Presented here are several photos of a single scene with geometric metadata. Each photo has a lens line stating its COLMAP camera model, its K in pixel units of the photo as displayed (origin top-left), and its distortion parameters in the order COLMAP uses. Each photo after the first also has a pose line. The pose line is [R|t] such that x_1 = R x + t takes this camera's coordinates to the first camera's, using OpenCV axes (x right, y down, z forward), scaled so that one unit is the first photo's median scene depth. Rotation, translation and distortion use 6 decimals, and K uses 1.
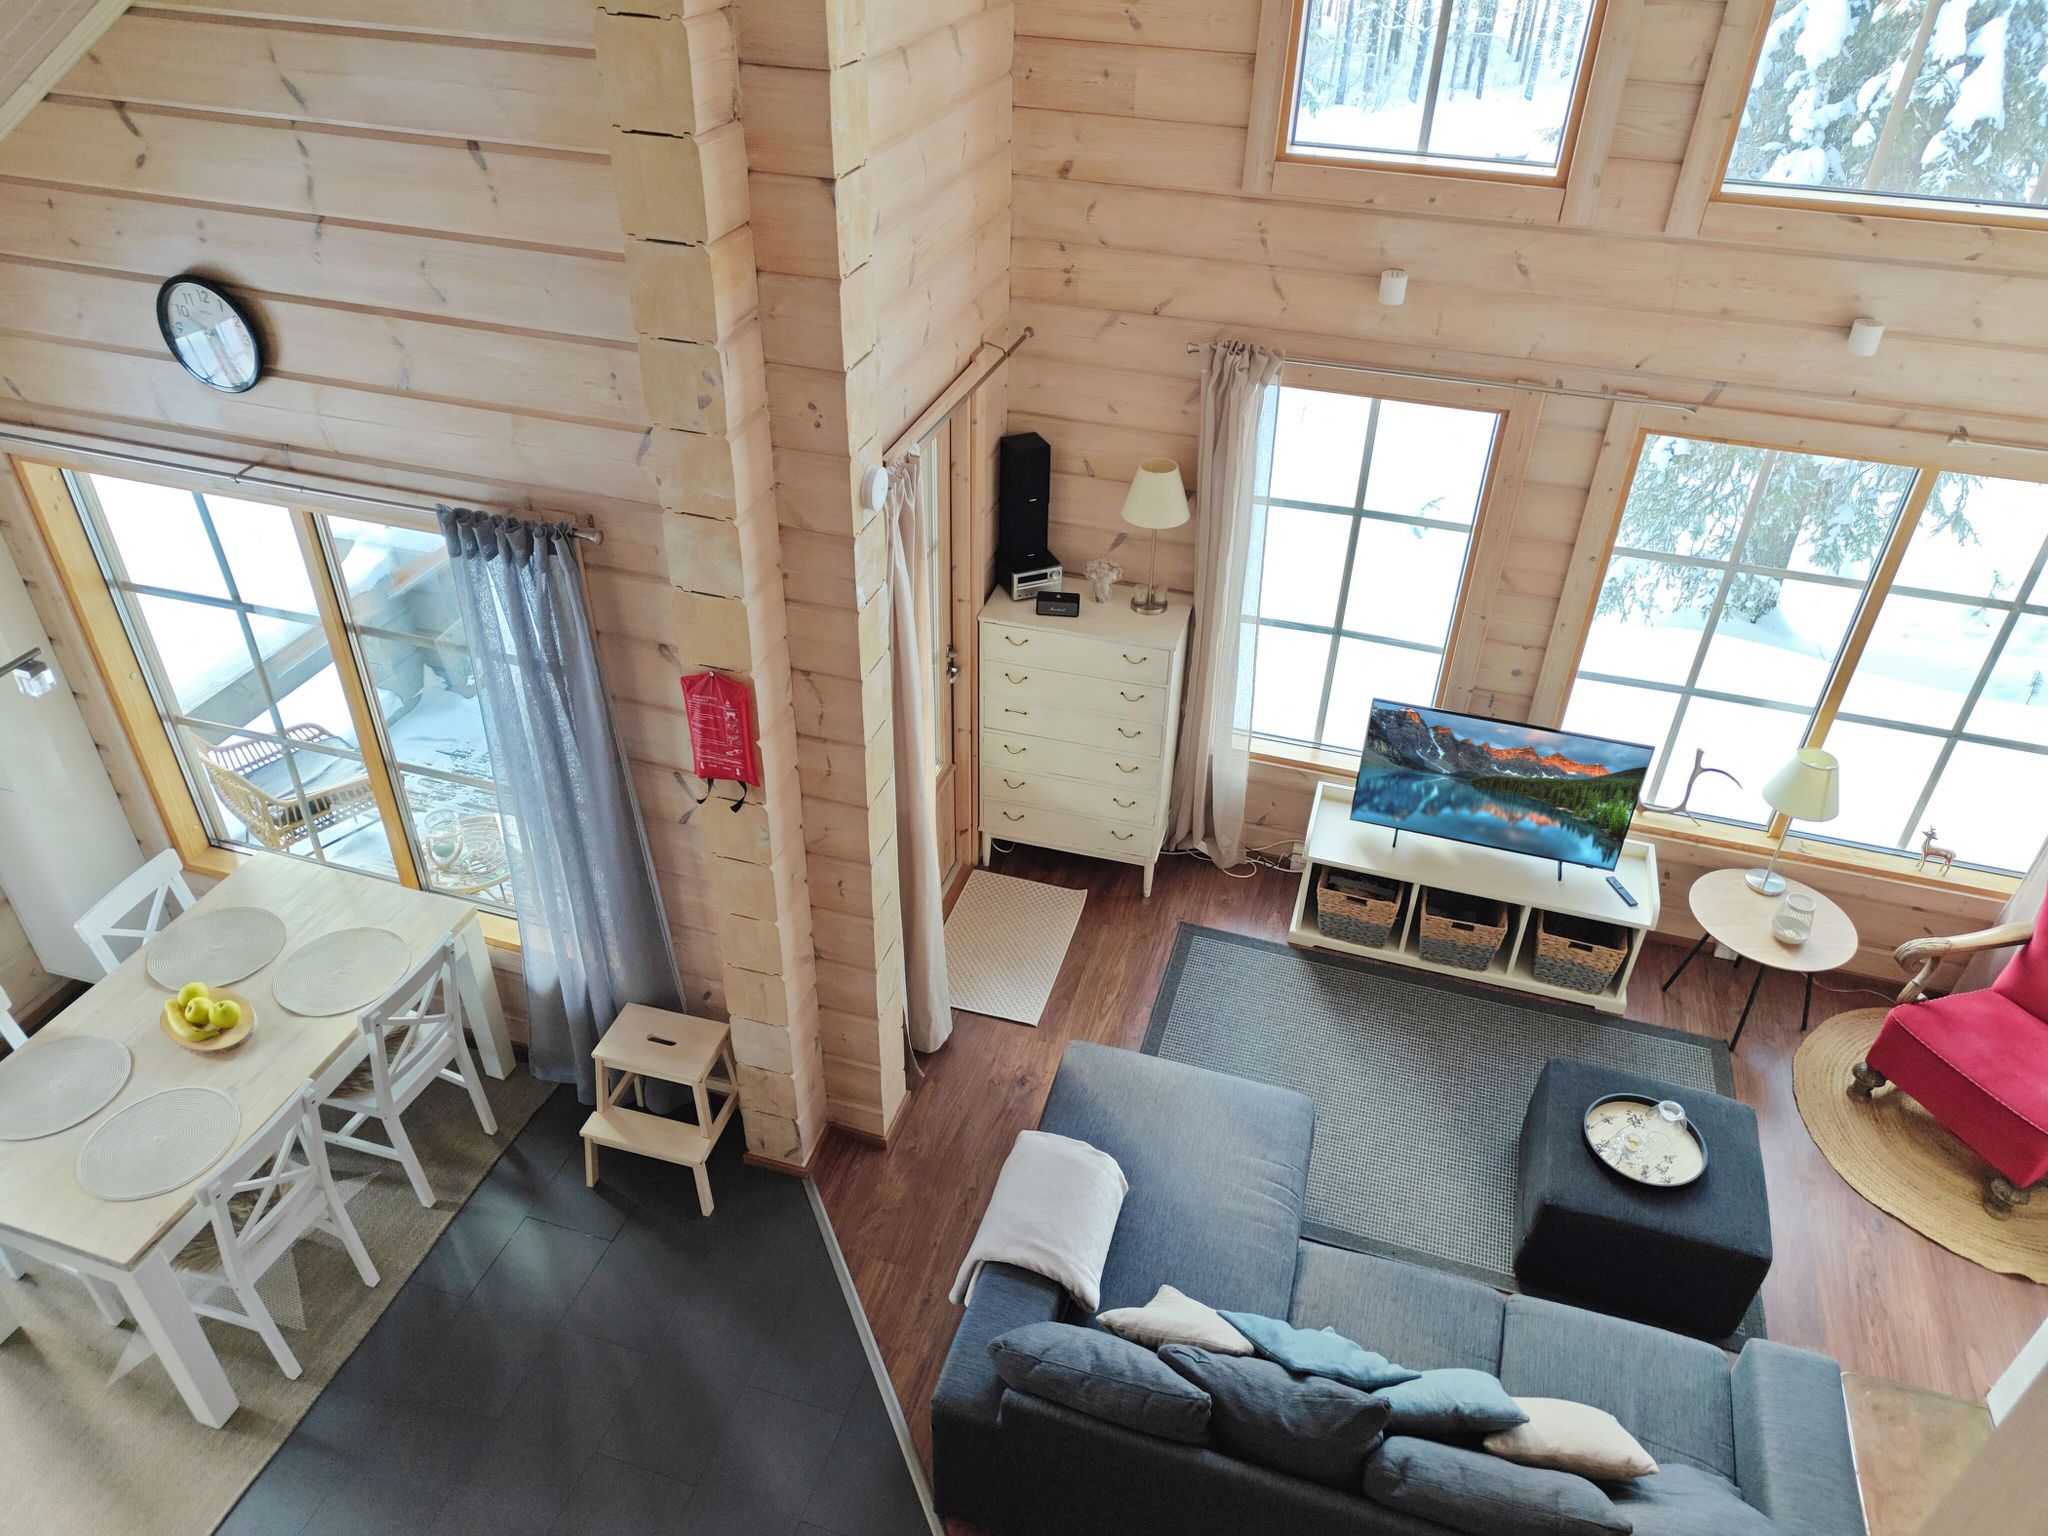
lens RADIAL K [[1428.3, 0, 1016.2], [0, 1428.3, 769.1], [0, 0, 1]] dist [0.011932, -0.009170]
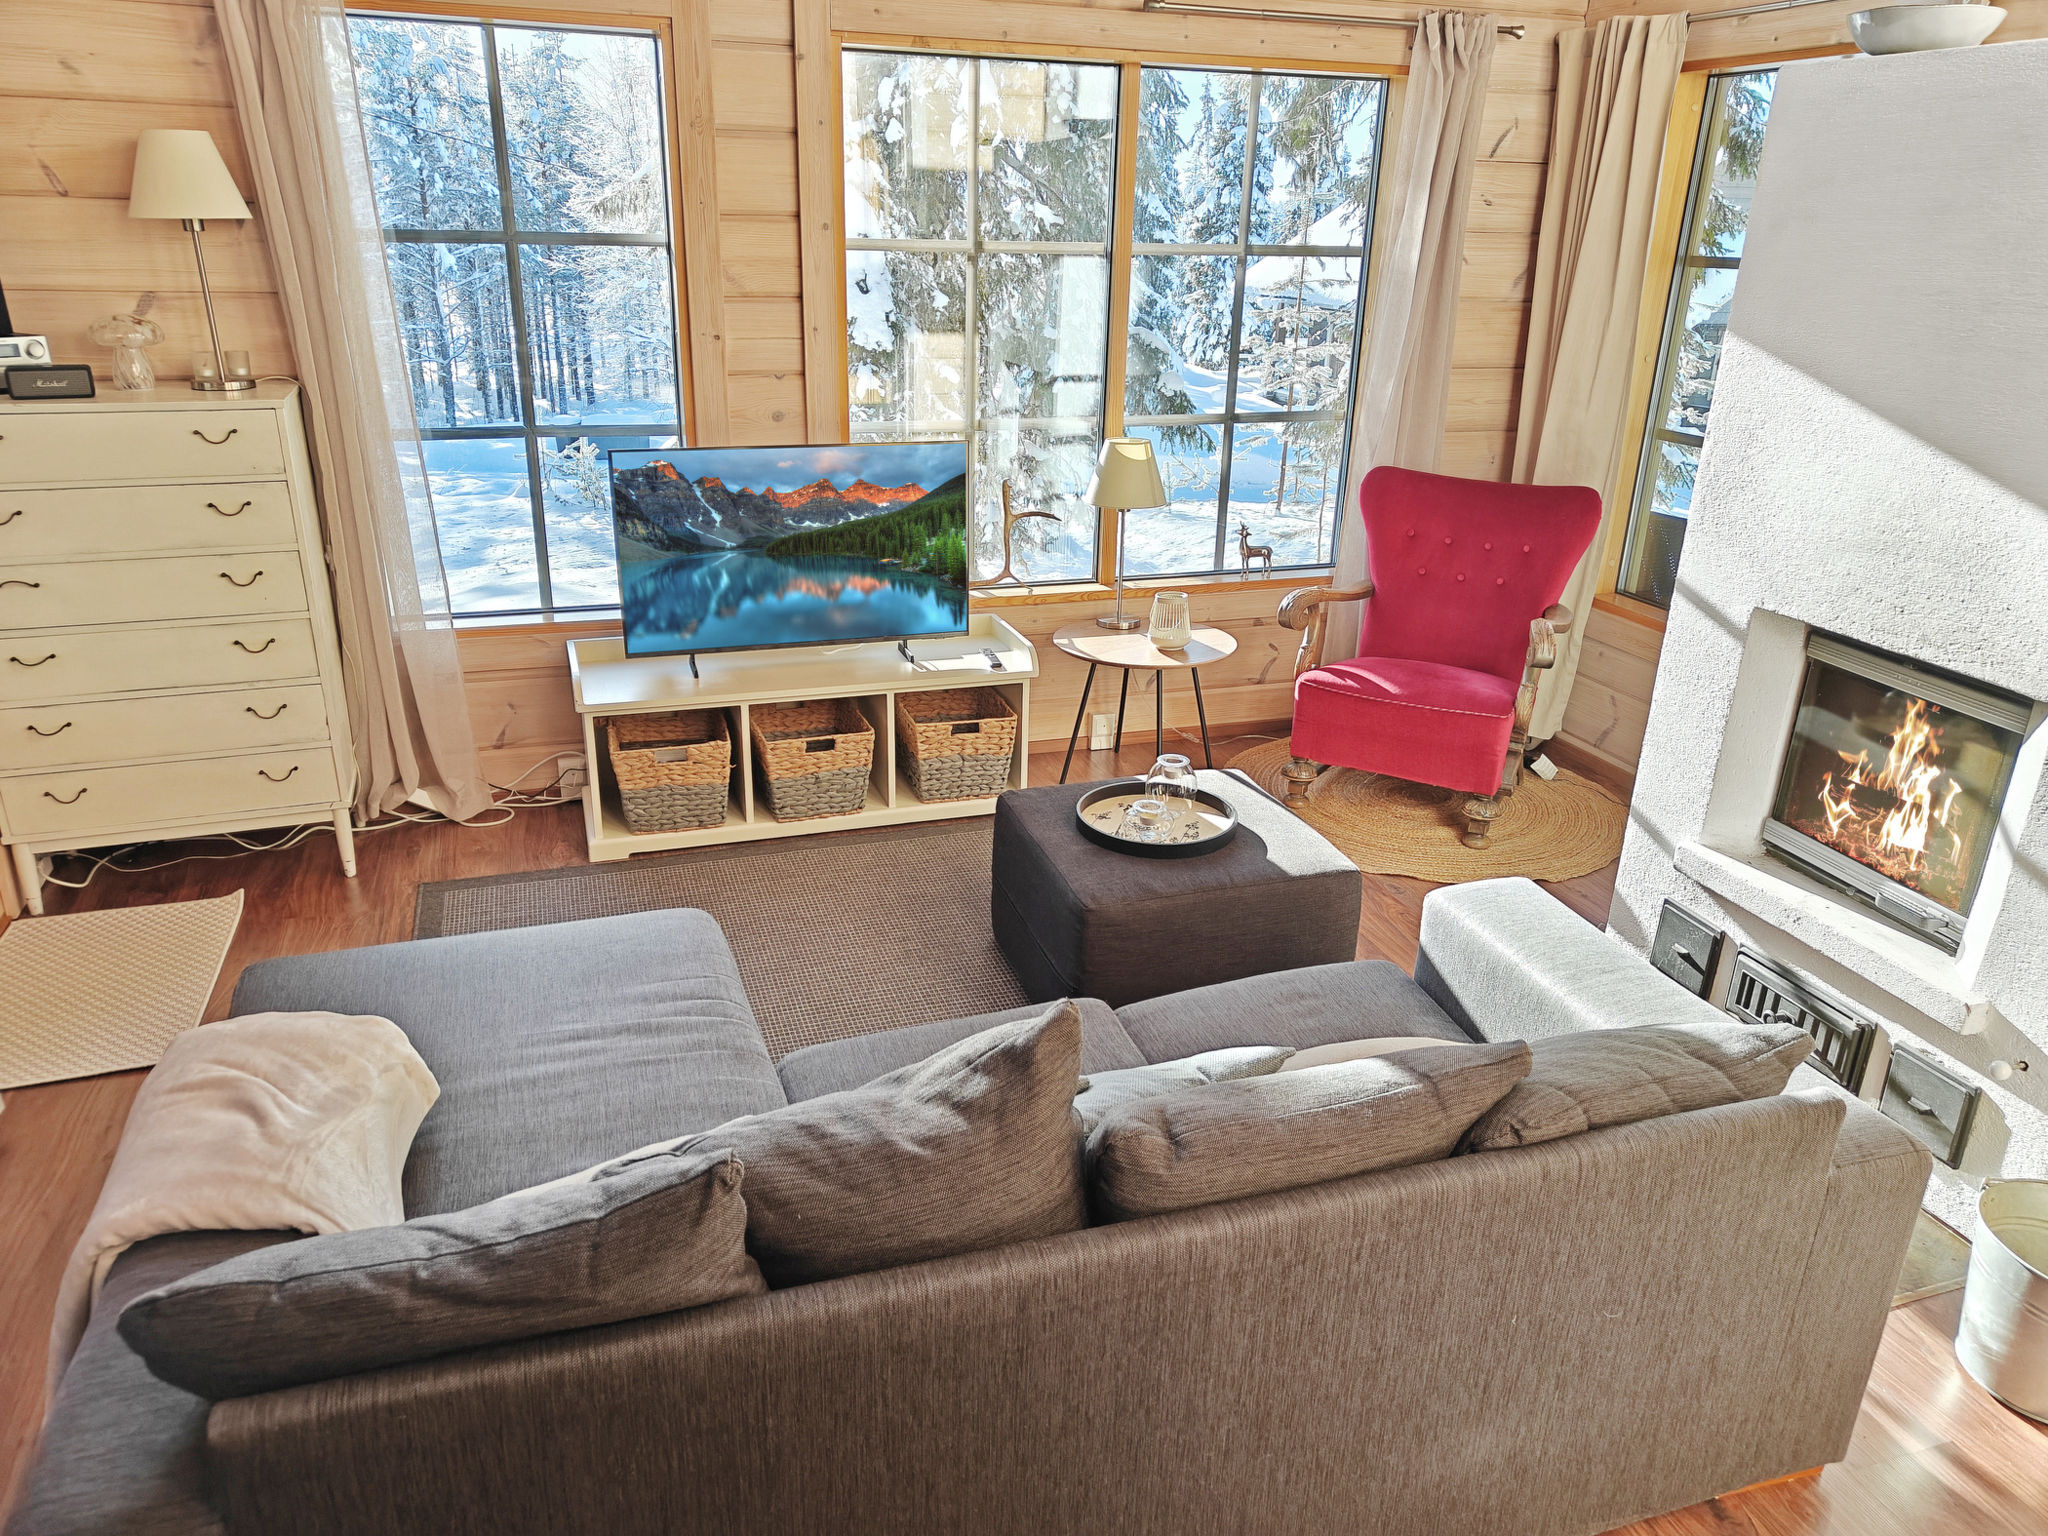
lens RADIAL K [[1428.3, 0, 1021.0], [0, 1428.3, 773.5], [0, 0, 1]] dist [0.011932, -0.009170]
pose [[0.811929, -0.215870, 0.542376, -0.002208], [0.334650, 0.933407, -0.129462, 0.262464], [-0.478311, 0.286620, 0.830101, 0.363851]]
